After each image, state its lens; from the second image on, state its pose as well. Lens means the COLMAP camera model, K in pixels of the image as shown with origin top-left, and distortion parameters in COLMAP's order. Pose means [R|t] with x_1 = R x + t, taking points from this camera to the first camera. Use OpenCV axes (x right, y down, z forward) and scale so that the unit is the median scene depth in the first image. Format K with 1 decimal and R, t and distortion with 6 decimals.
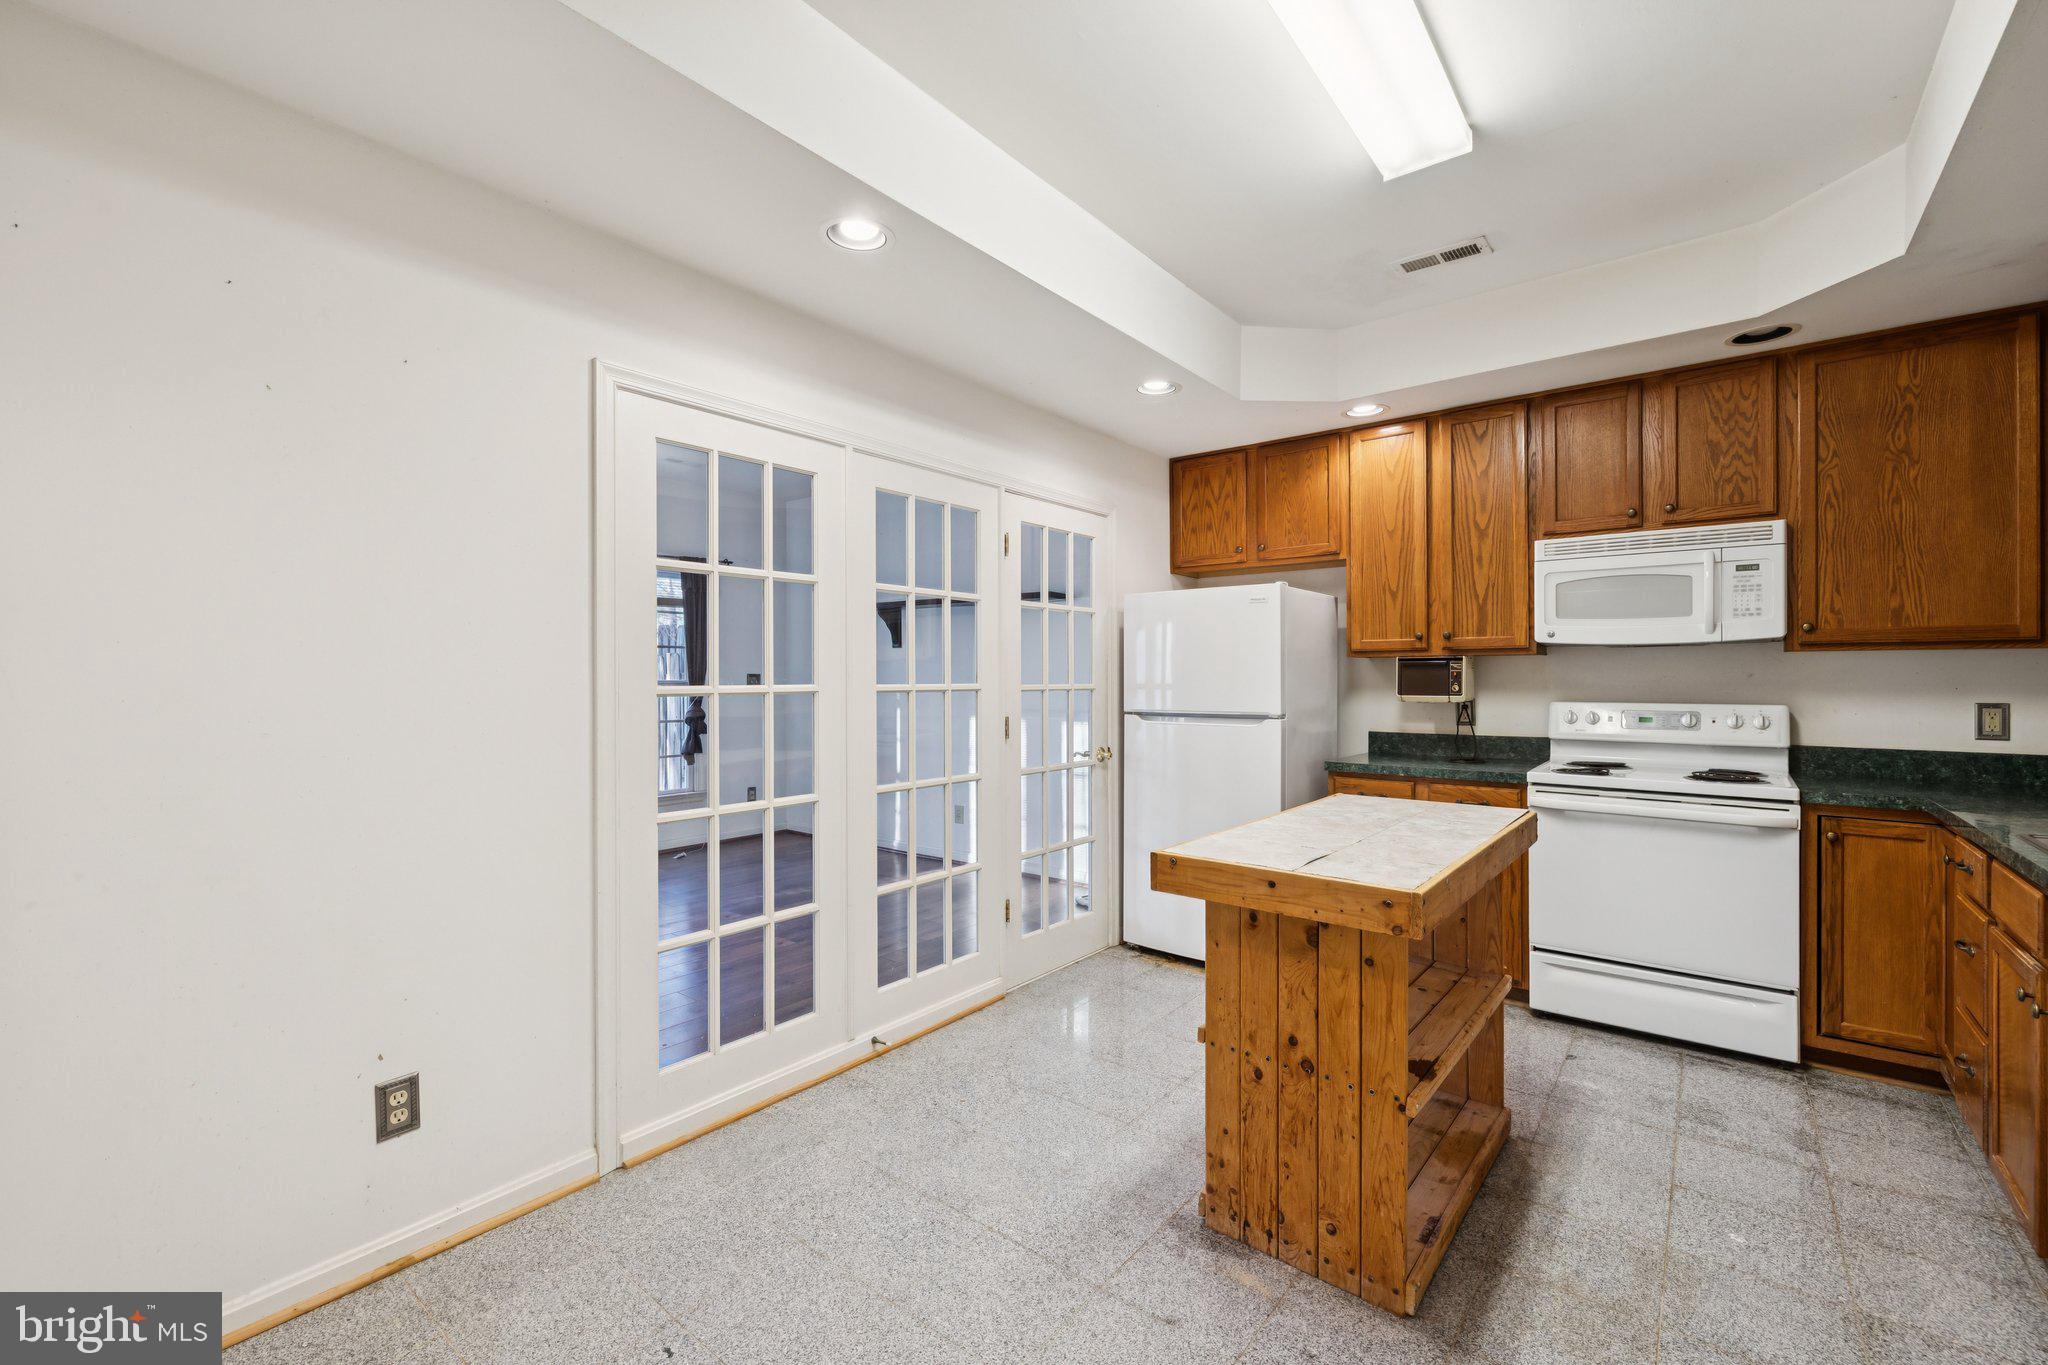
lens RADIAL K [[864.9, 0, 1015.0], [0, 864.9, 679.0], [0, 0, 1]] dist [0.001745, 0.000231]
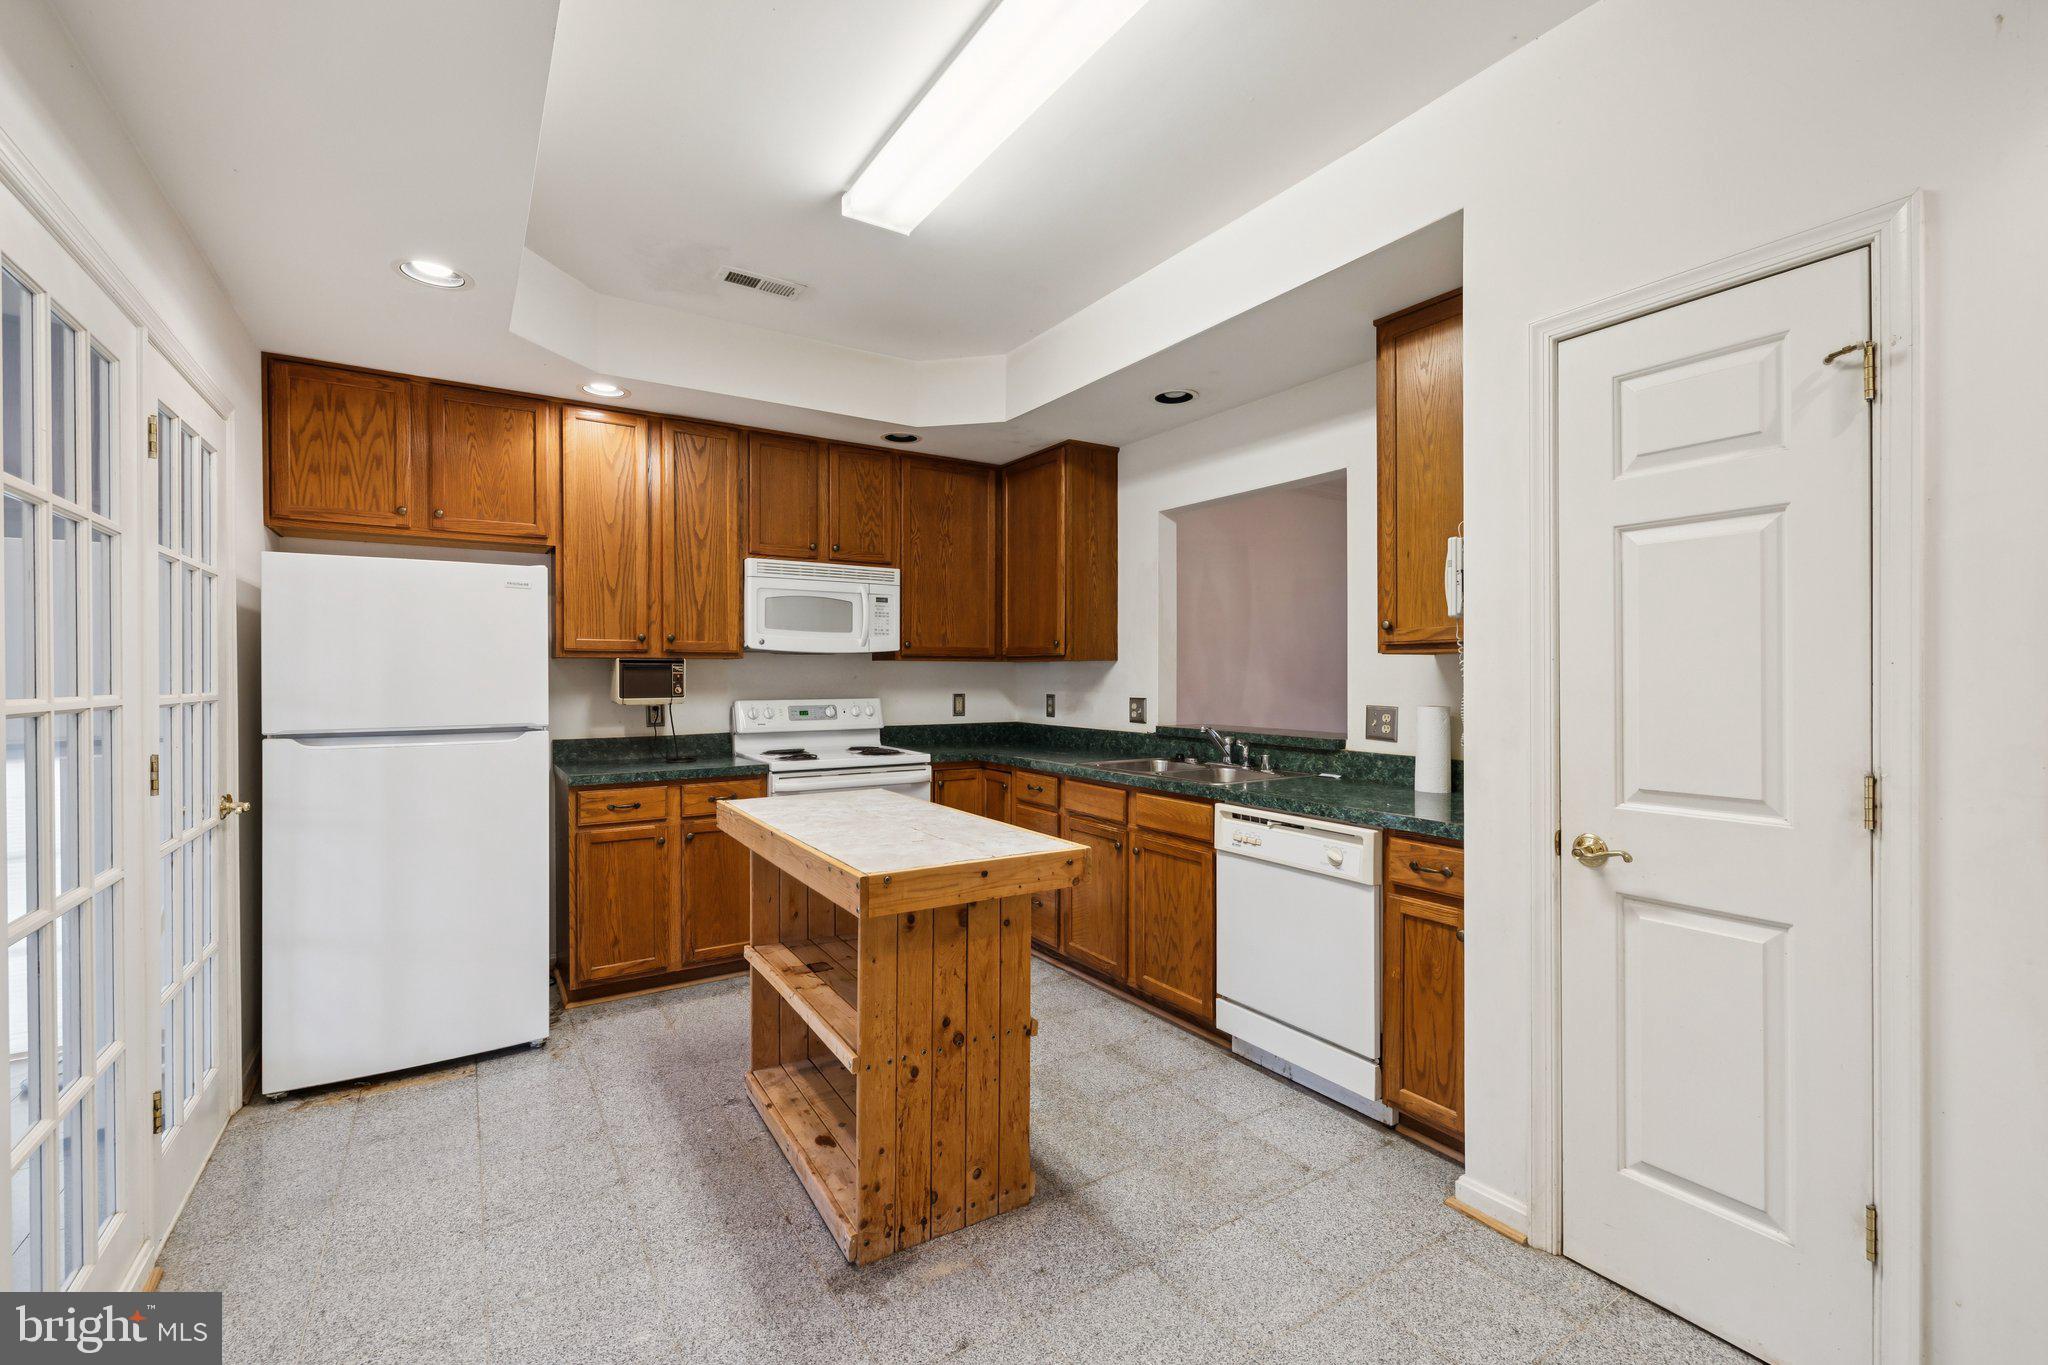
lens RADIAL K [[864.9, 0, 1015.0], [0, 864.9, 679.0], [0, 0, 1]] dist [0.001745, 0.000231]
pose [[0.310074, -0.003267, 0.950707, -0.364221], [0.003692, 0.999991, 0.002232, -0.003445], [-0.950705, 0.002818, 0.310084, 0.323447]]
